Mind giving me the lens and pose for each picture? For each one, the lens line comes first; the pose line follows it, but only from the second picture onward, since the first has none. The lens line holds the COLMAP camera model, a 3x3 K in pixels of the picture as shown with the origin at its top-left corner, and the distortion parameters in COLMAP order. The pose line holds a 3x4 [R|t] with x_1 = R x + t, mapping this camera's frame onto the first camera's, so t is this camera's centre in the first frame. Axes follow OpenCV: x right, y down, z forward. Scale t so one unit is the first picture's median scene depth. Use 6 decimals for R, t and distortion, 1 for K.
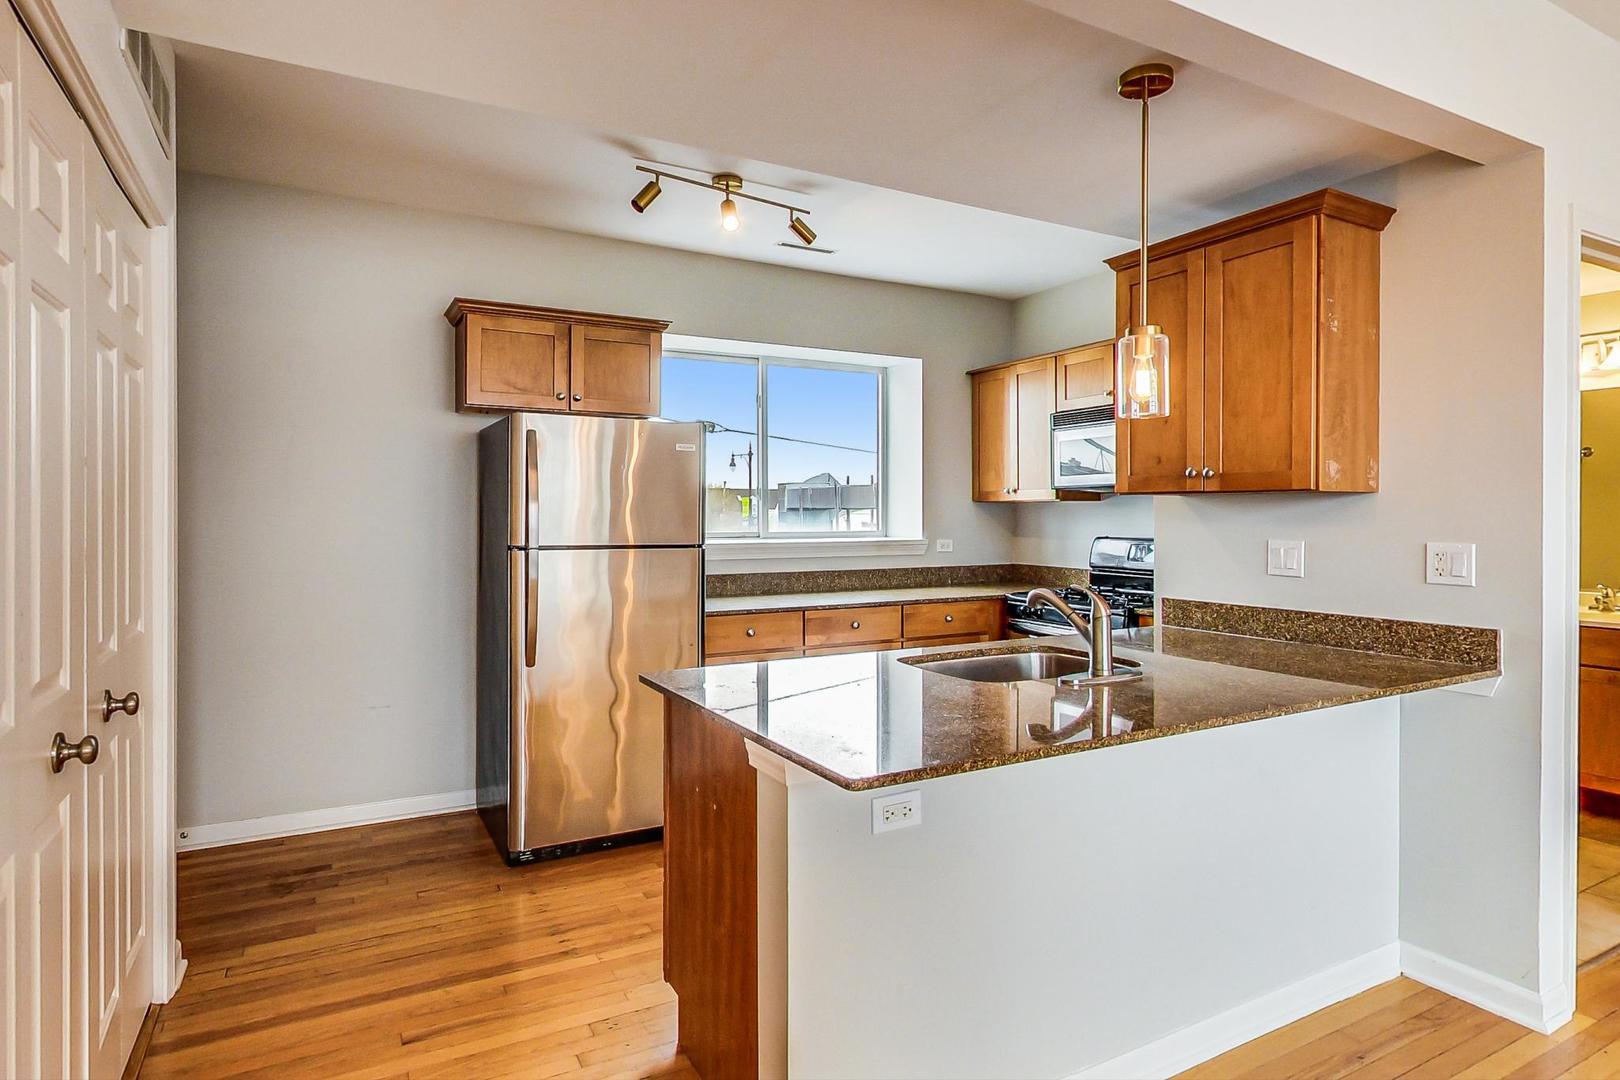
lens RADIAL K [[877.2, 0, 793.1], [0, 877.2, 521.5], [0, 0, 1]] dist [-0.000292, -0.000416]
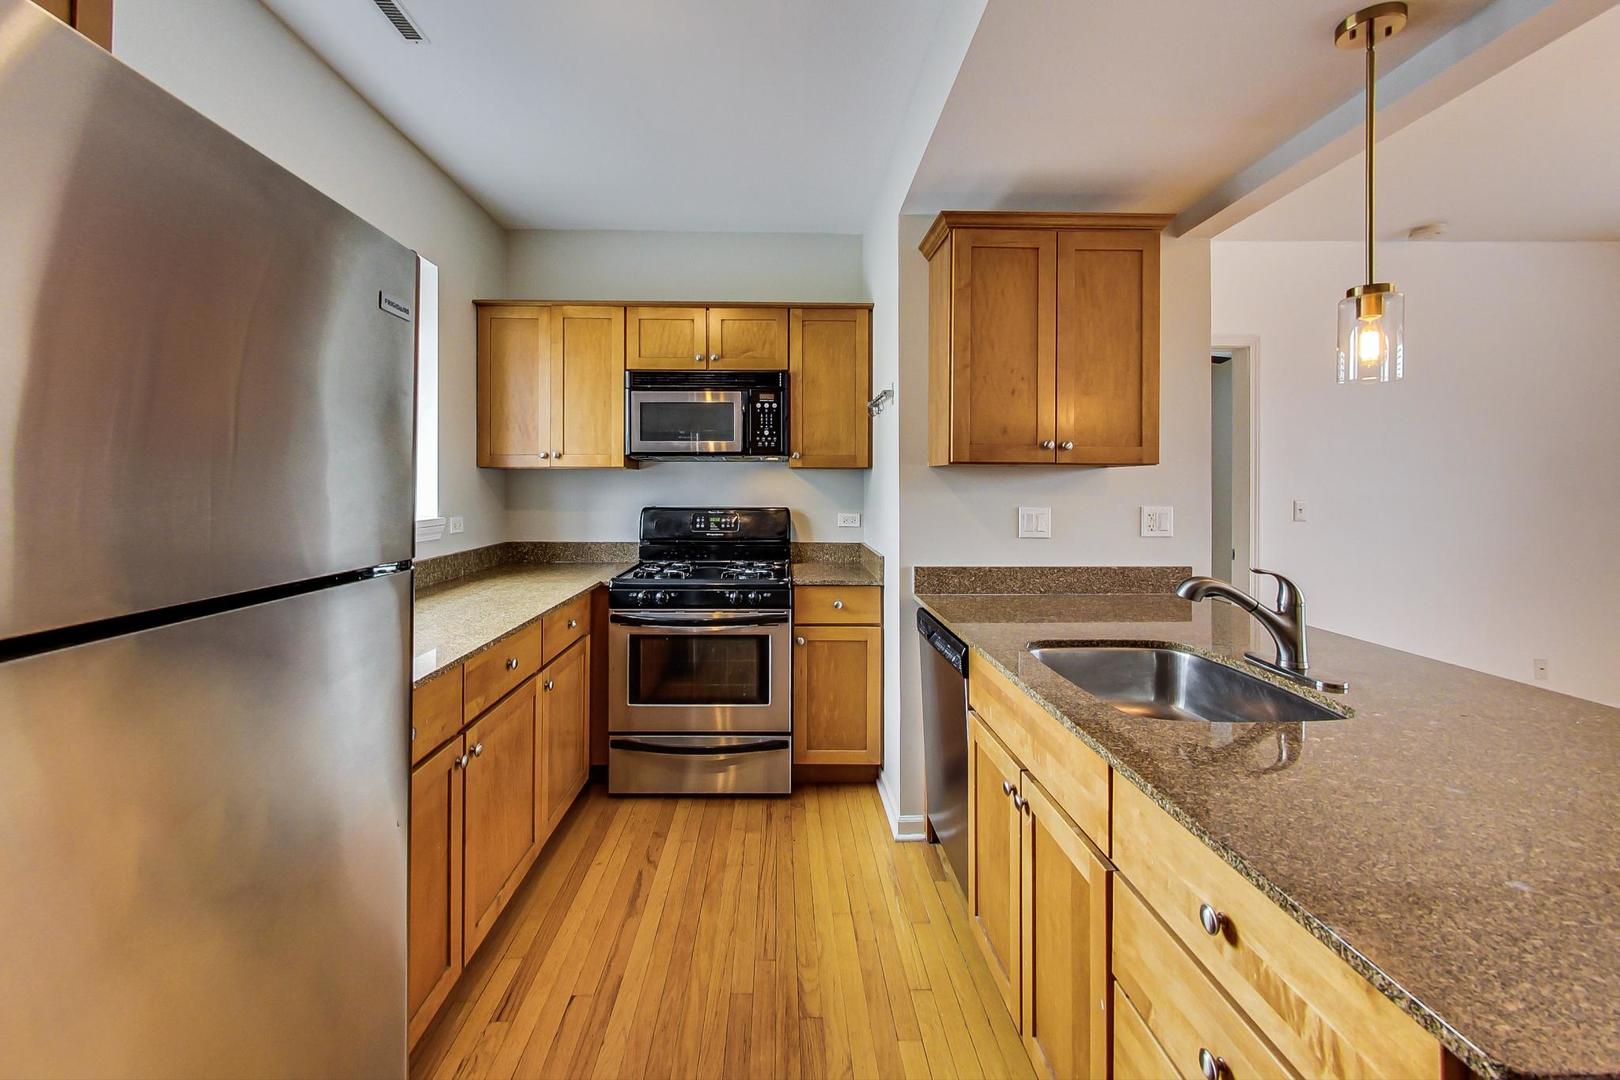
lens RADIAL K [[662.8, 0, 792.6], [0, 662.8, 481.2], [0, 0, 1]] dist [-0.000775, -0.000494]
pose [[0.447390, 0.006119, 0.894318, -0.344375], [0.004080, 0.999952, -0.008883, -0.006369], [-0.894330, 0.007623, 0.447343, 0.834919]]
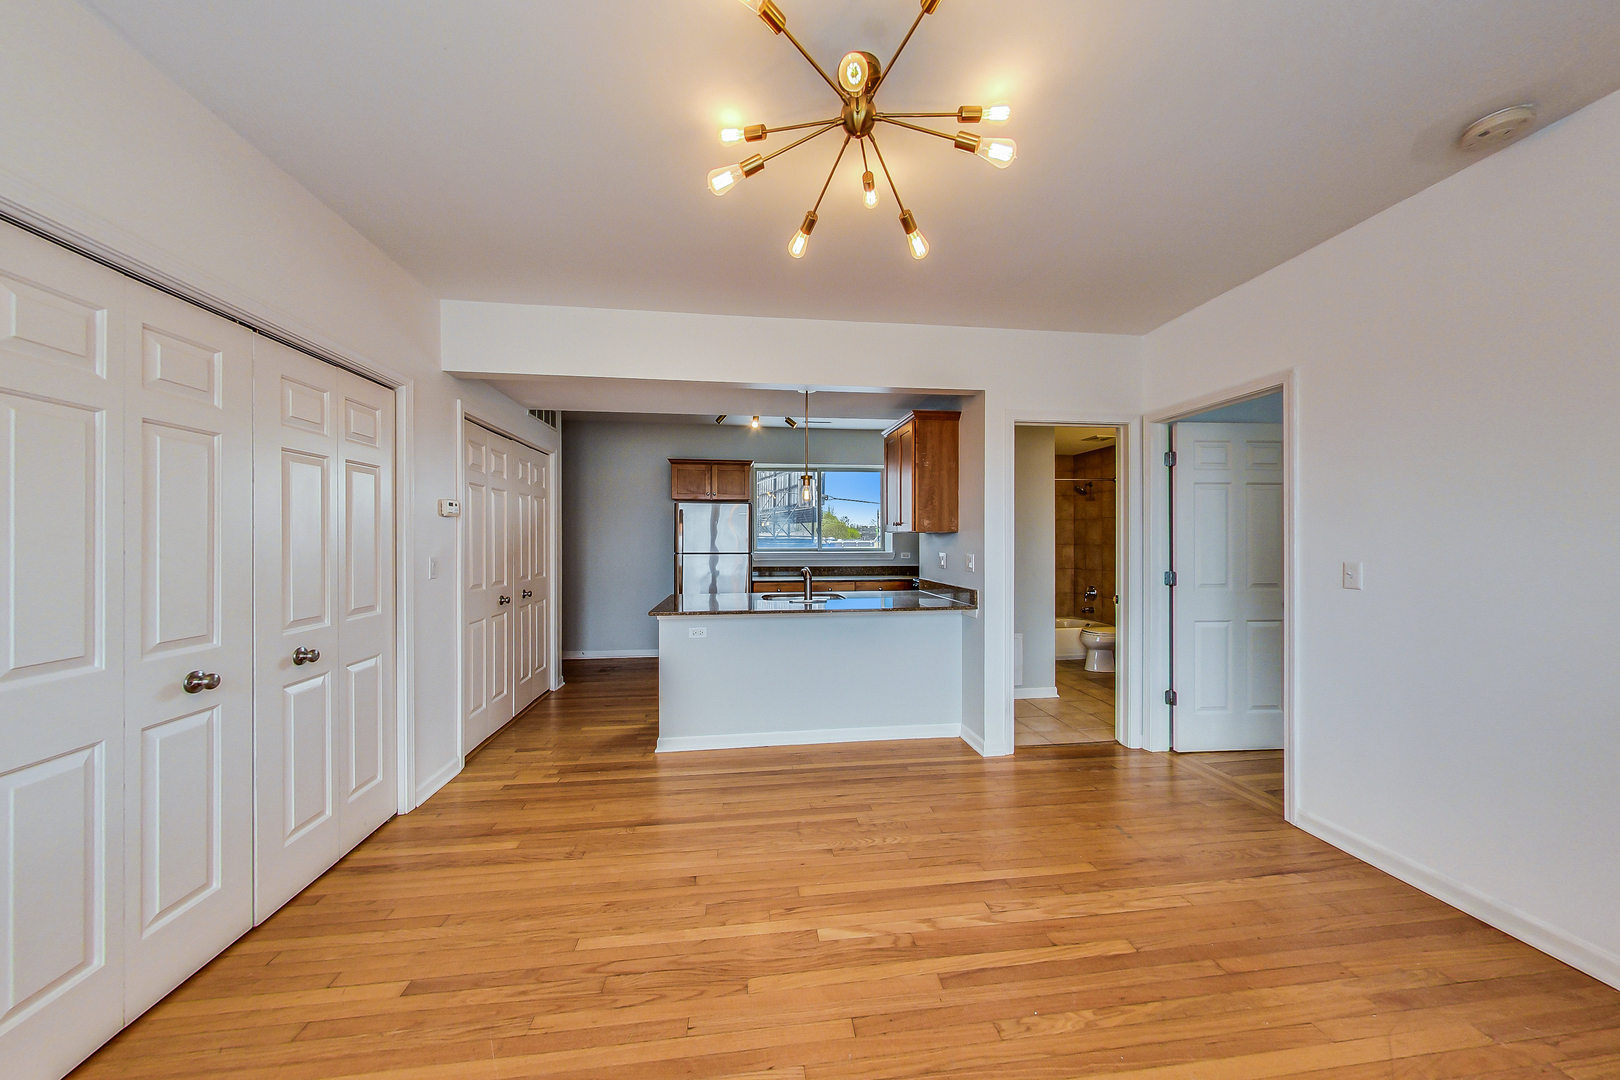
lens RADIAL K [[531.2, 0, 810.0], [0, 531.2, 540.0], [0, 0, 1]] dist [-0.004230, 0.000080]
pose [[0.935622, 0.000281, -0.353004, 0.681247], [-0.002507, 0.999980, -0.005847, -0.002765], [0.352996, 0.006356, 0.935603, -0.398296]]
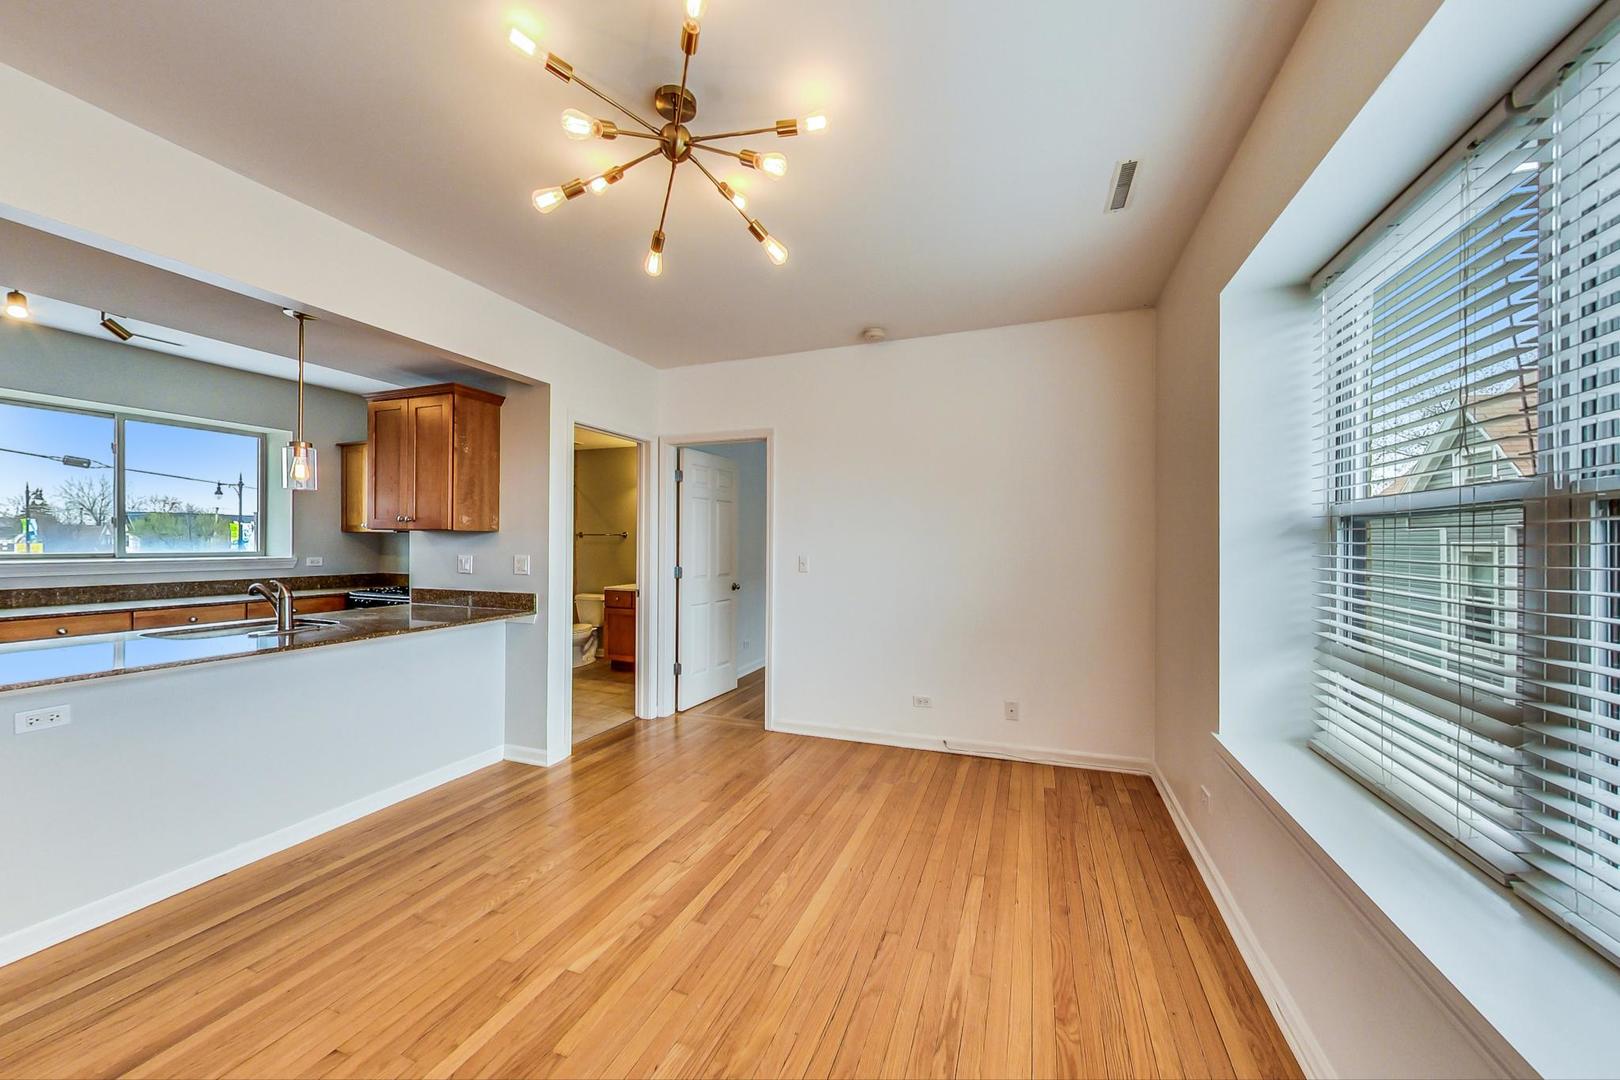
lens RADIAL K [[575.1, 0, 811.0], [0, 575.1, 542.6], [0, 0, 1]] dist [0.000828, 0.000076]
pose [[0.751977, 0.006670, 0.659156, 0.276638], [-0.002773, 0.999972, -0.006954, 0.000501], [-0.659184, 0.003401, 0.751974, -0.441166]]
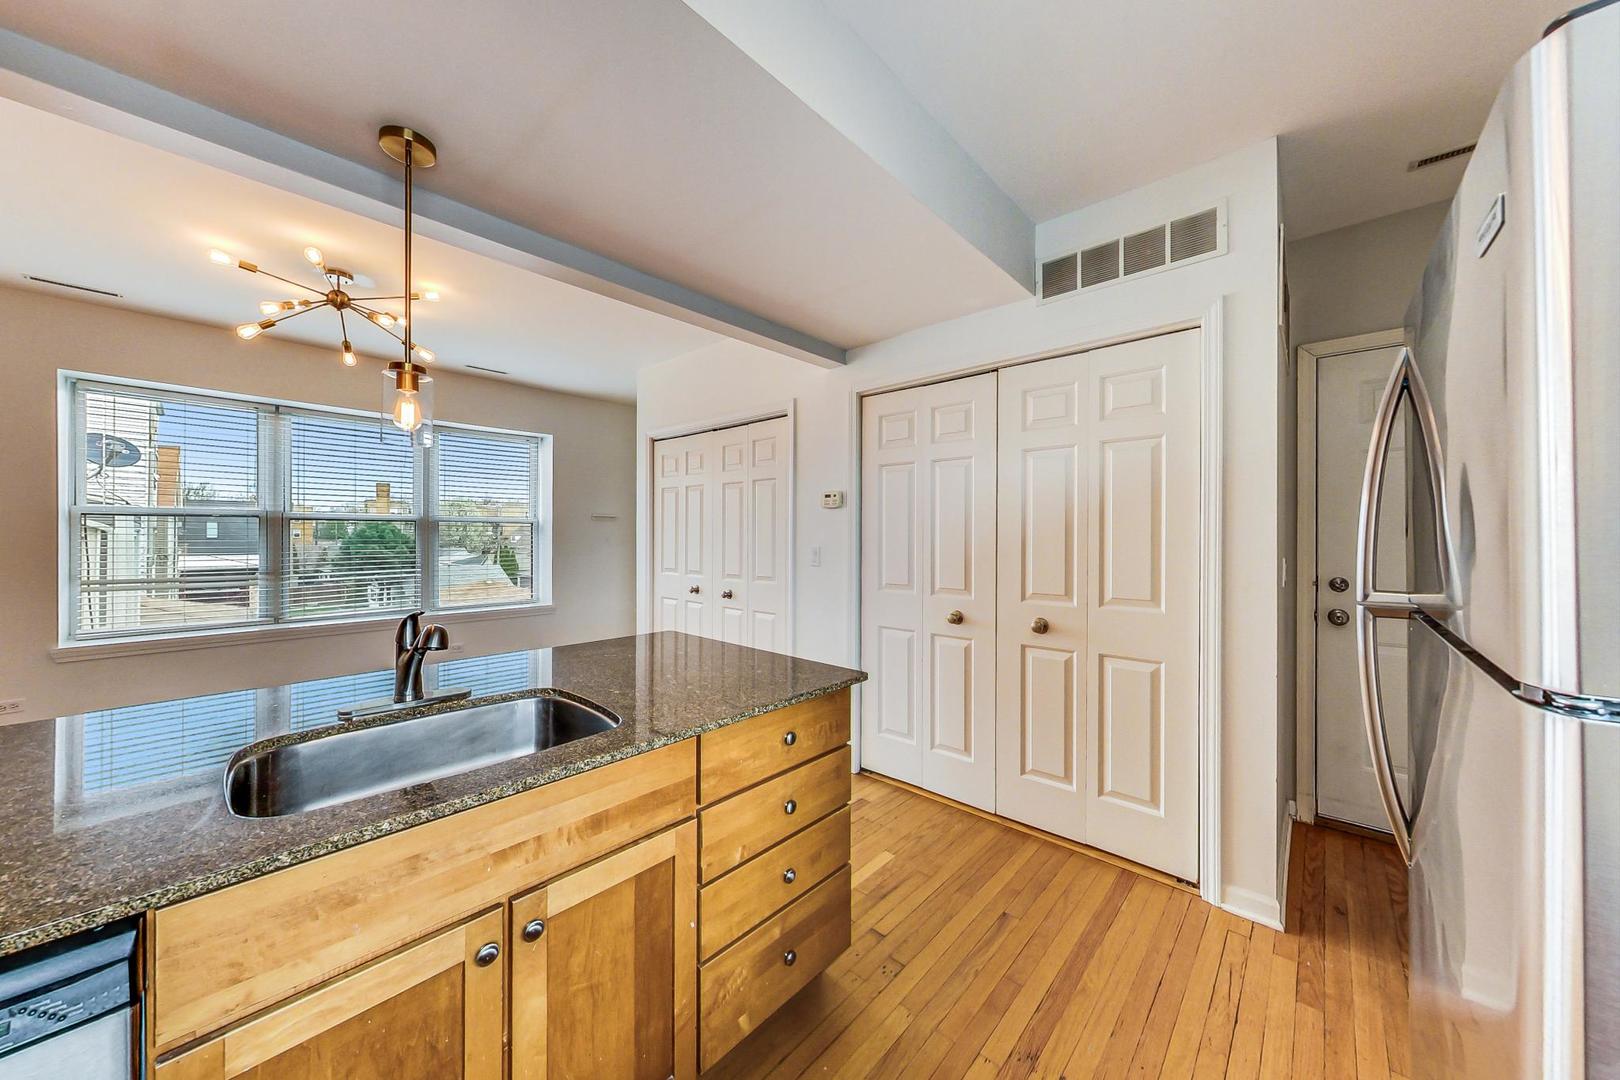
lens RADIAL K [[560.5, 0, 810.0], [0, 560.5, 540.0], [0, 0, 1]] dist [-0.000386, -0.000025]
pose [[-0.942202, 0.003869, -0.335023, 0.106899], [-0.003968, 0.999734, 0.022704, -0.012729], [0.335021, 0.022721, -0.941937, 1.249987]]
